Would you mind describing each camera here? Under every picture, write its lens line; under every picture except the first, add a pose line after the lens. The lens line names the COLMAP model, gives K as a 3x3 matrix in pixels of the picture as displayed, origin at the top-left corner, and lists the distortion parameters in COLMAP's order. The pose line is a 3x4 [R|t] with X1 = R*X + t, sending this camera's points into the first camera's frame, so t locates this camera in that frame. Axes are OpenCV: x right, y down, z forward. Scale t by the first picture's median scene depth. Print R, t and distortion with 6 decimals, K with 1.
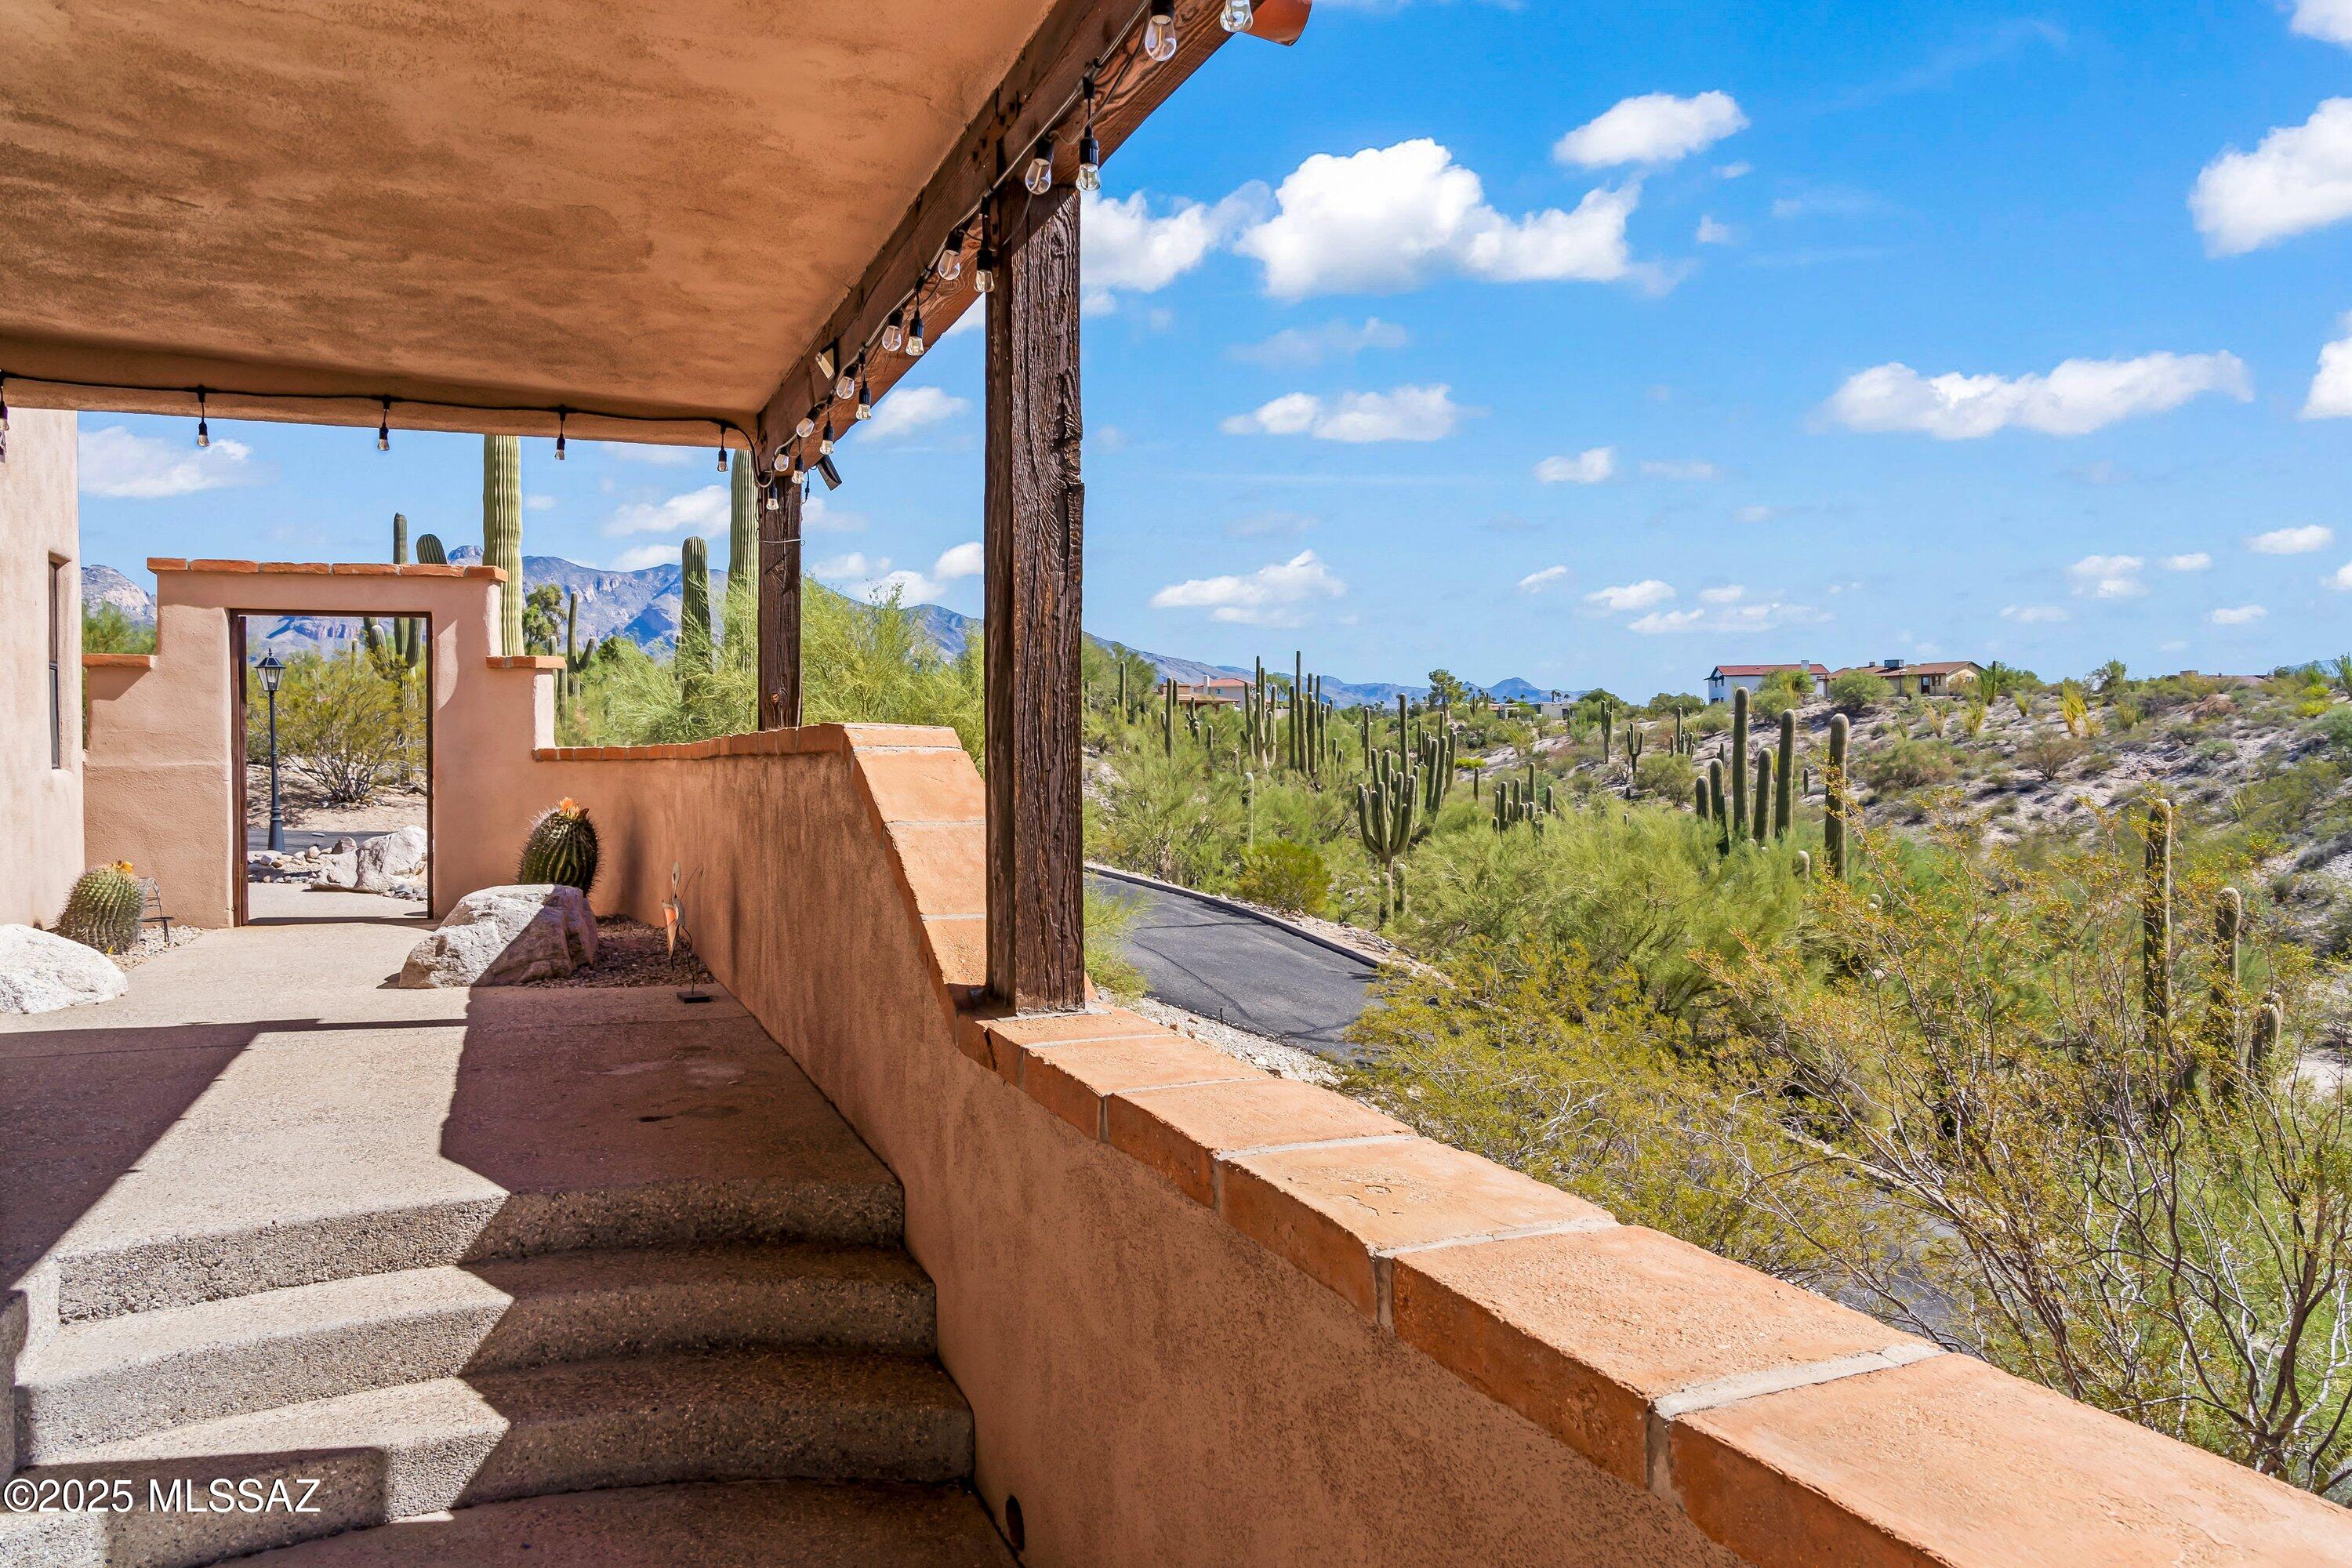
lens RADIAL K [[1675.8, 0, 1178.0], [0, 1675.8, 785.5], [0, 0, 1]] dist [-0.010414, -0.002270]
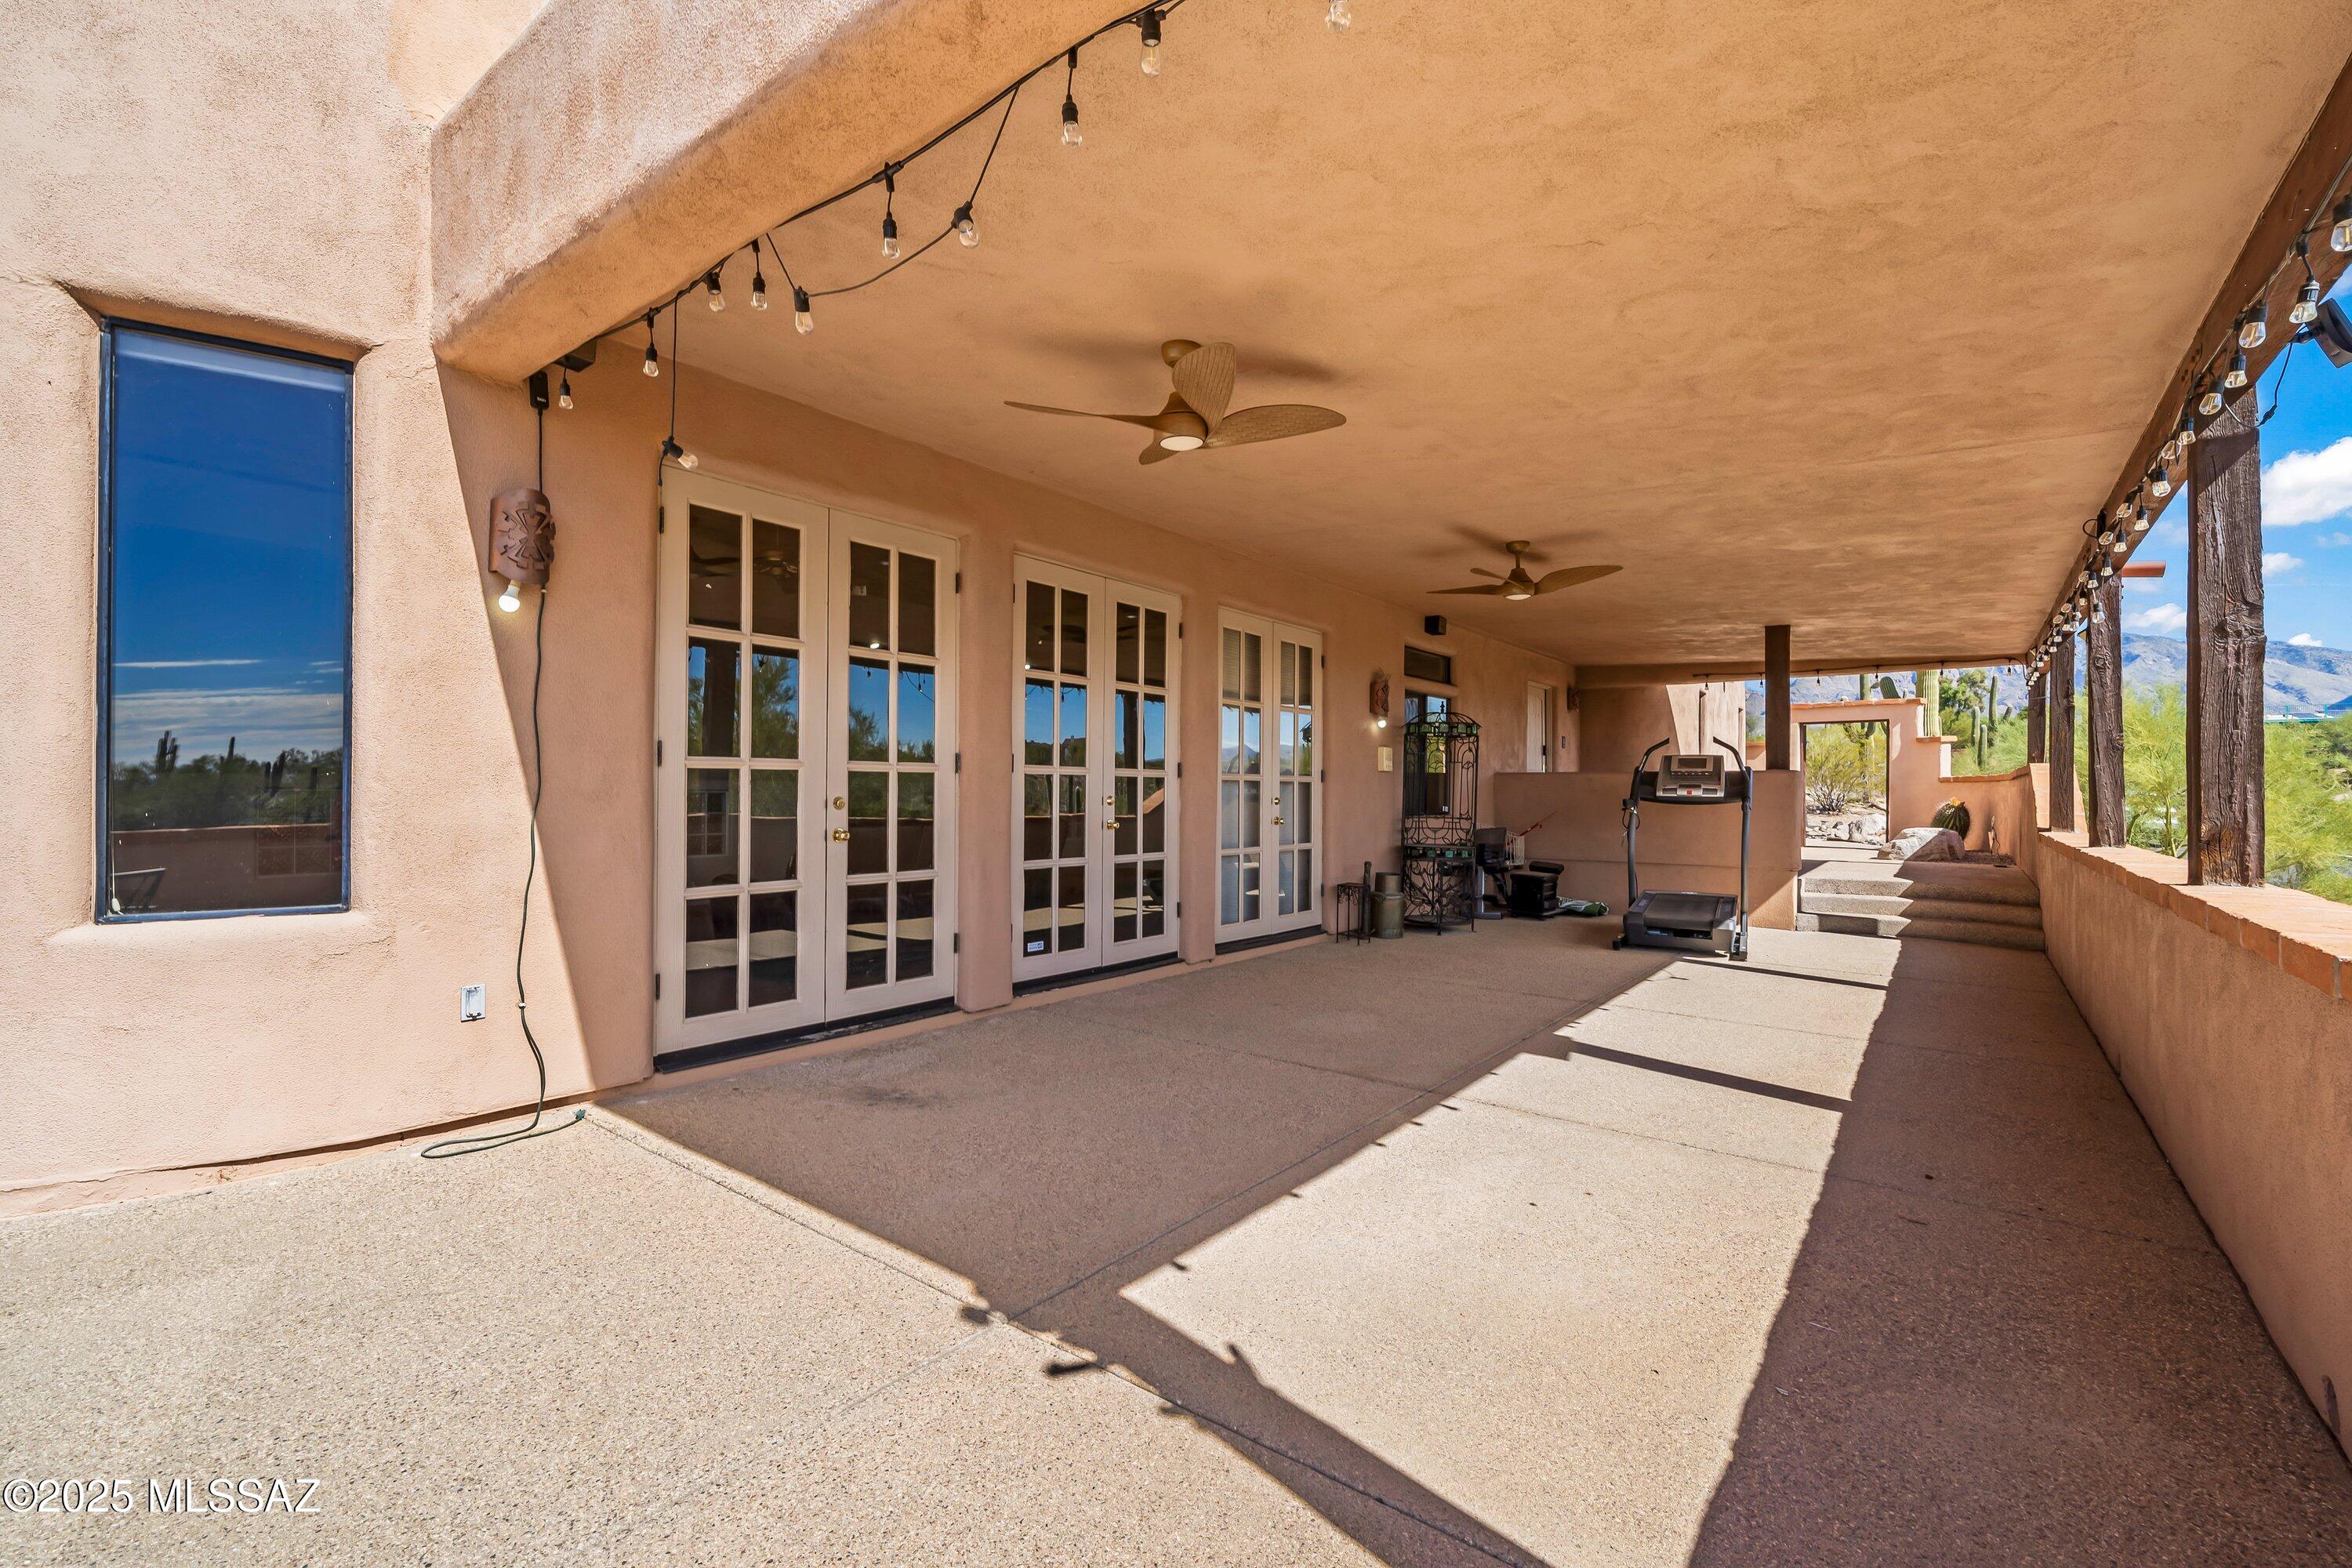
lens RADIAL K [[998.1, 0, 1178.6], [0, 998.1, 786.9], [0, 0, 1]] dist [-0.002032, -0.000099]
pose [[0.512251, 0.003277, -0.858830, 0.256597], [-0.020381, 0.999757, -0.008341, 0.024769], [0.858594, 0.021777, 0.512194, -0.599124]]
